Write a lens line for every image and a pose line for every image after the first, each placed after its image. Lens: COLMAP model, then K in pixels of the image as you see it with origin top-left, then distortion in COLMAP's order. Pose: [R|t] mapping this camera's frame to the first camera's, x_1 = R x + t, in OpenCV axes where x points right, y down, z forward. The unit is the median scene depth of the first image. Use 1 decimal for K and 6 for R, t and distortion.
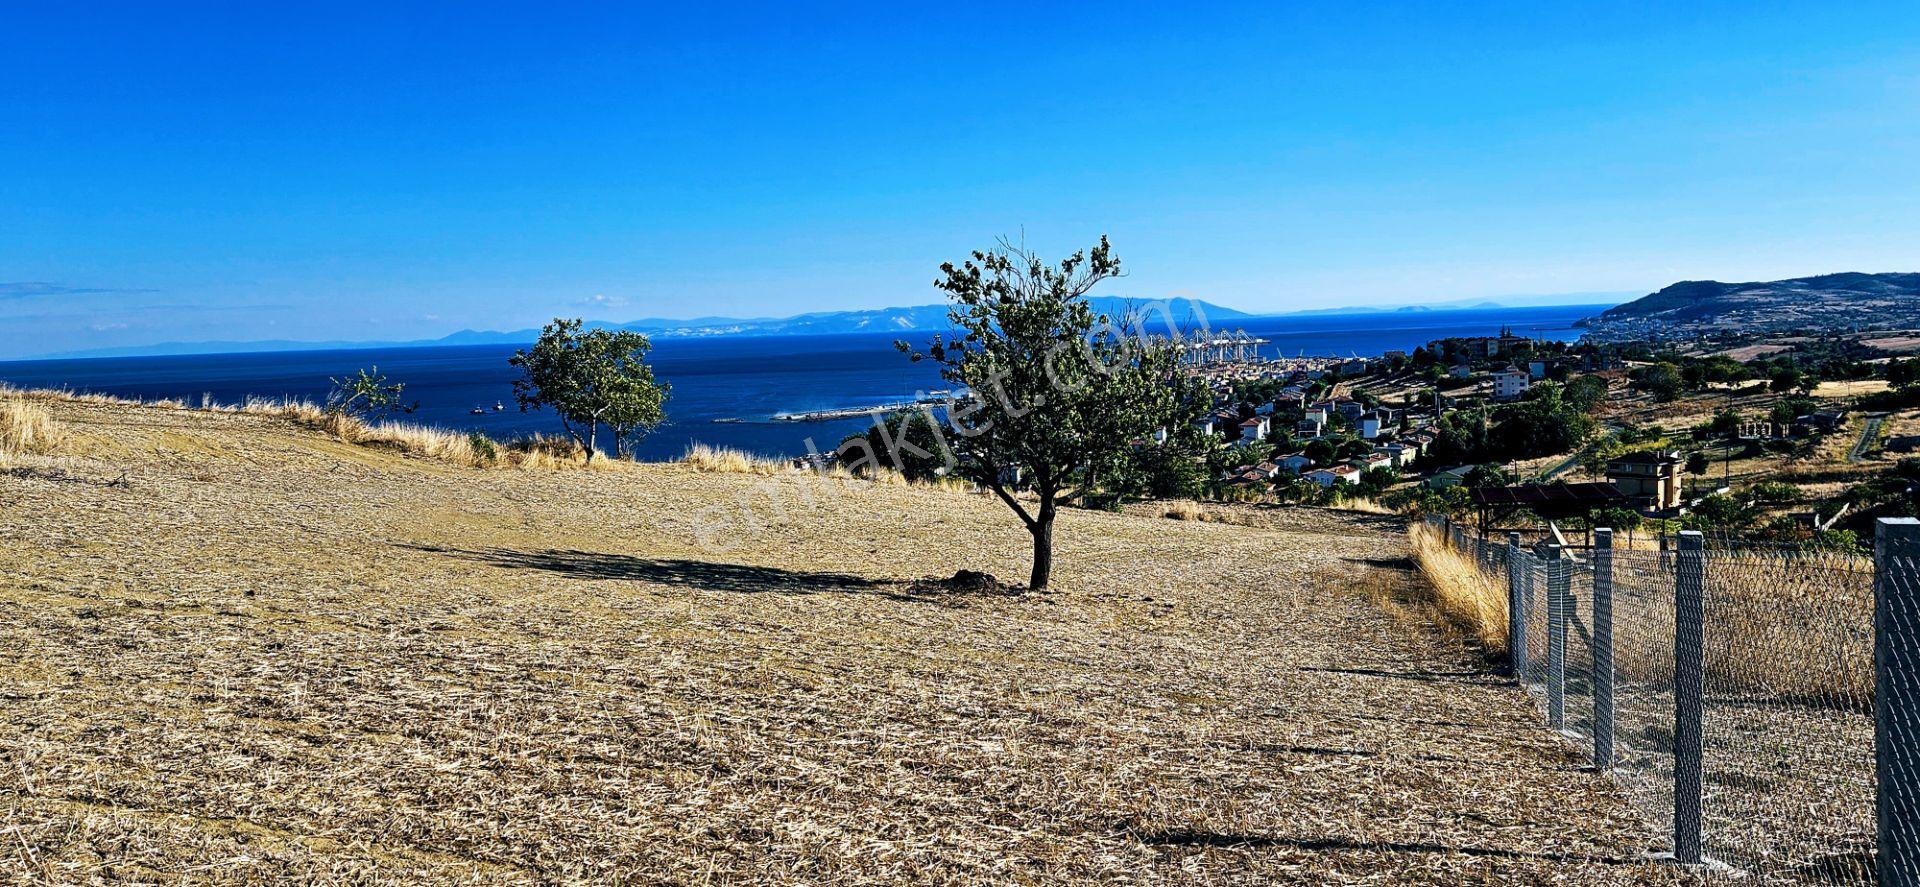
lens RADIAL K [[1506.1, 0, 966.4], [0, 1506.1, 455.7], [0, 0, 1]] dist [0.096093, -0.094051]
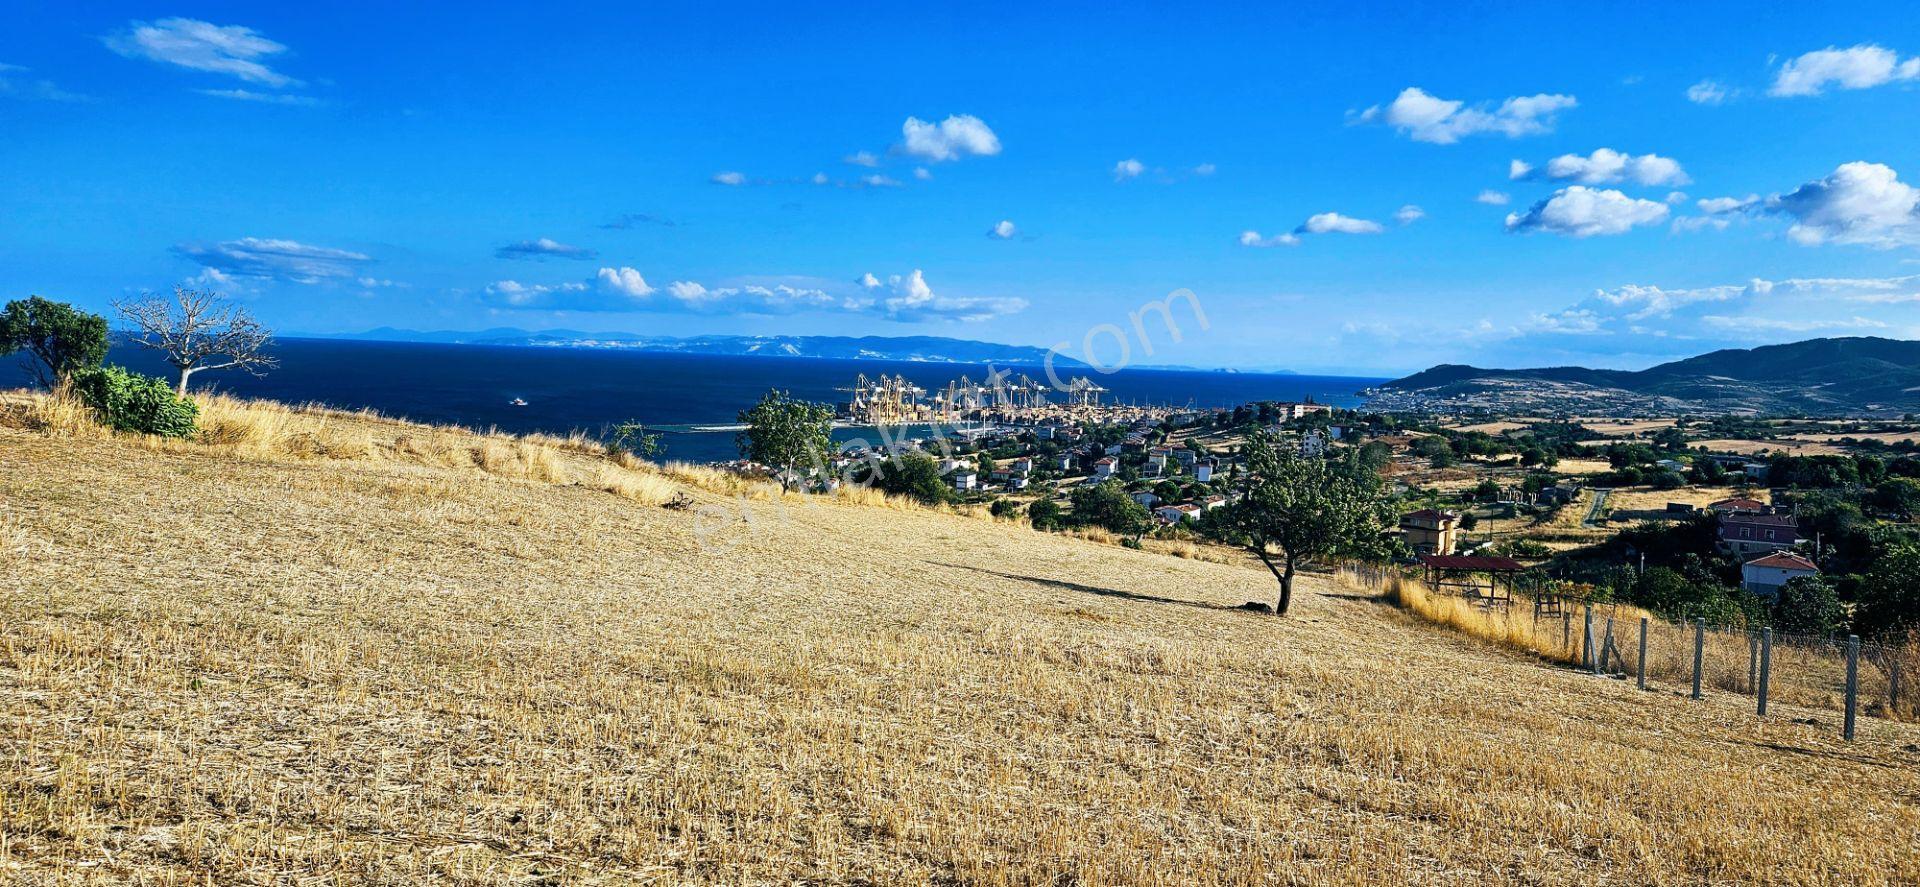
lens RADIAL K [[1315.3, 0, 977.6], [0, 1315.3, 436.5], [0, 0, 1]] dist [0.094100, -0.091142]
pose [[0.992477, 0.065973, 0.103134, -0.031048], [-0.062995, 0.997505, -0.031876, -0.003198], [-0.104979, 0.025140, 0.994157, -0.035509]]
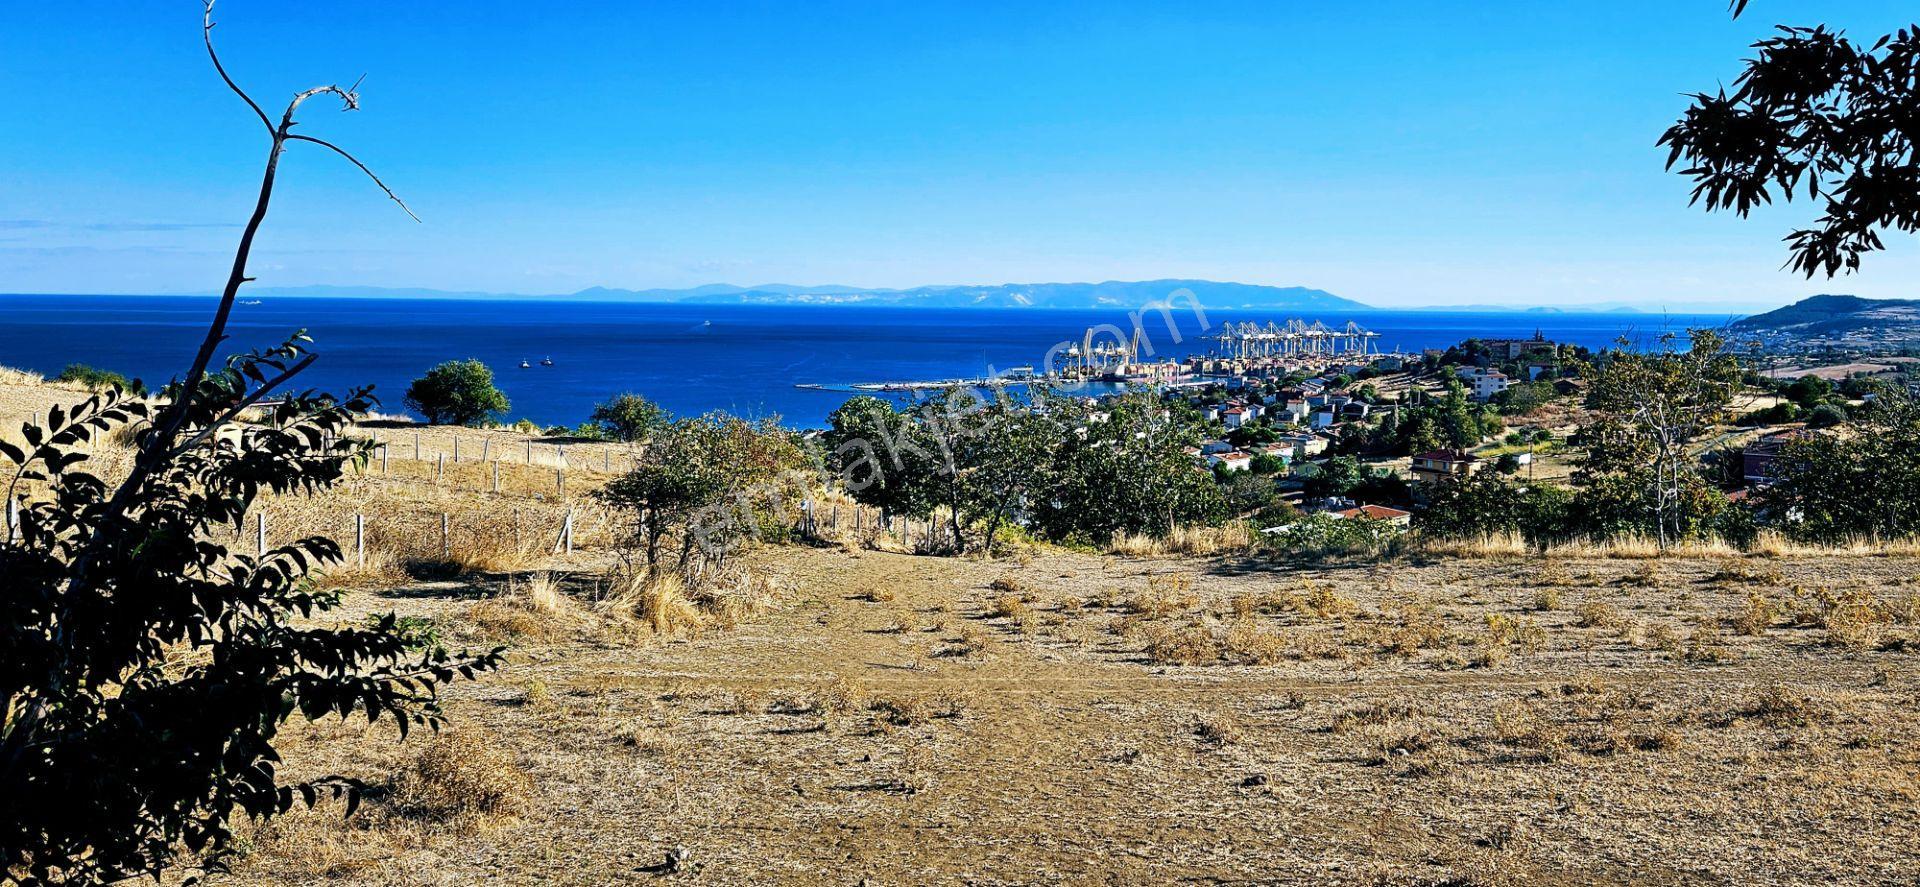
lens RADIAL K [[1506.1, 0, 975.5], [0, 1506.1, 431.5], [0, 0, 1]] dist [0.096093, -0.094051]
pose [[0.996122, 0.053998, -0.069459, 0.138927], [-0.054052, 0.998538, 0.001105, 0.001089], [0.069417, 0.002654, 0.997584, -0.054672]]
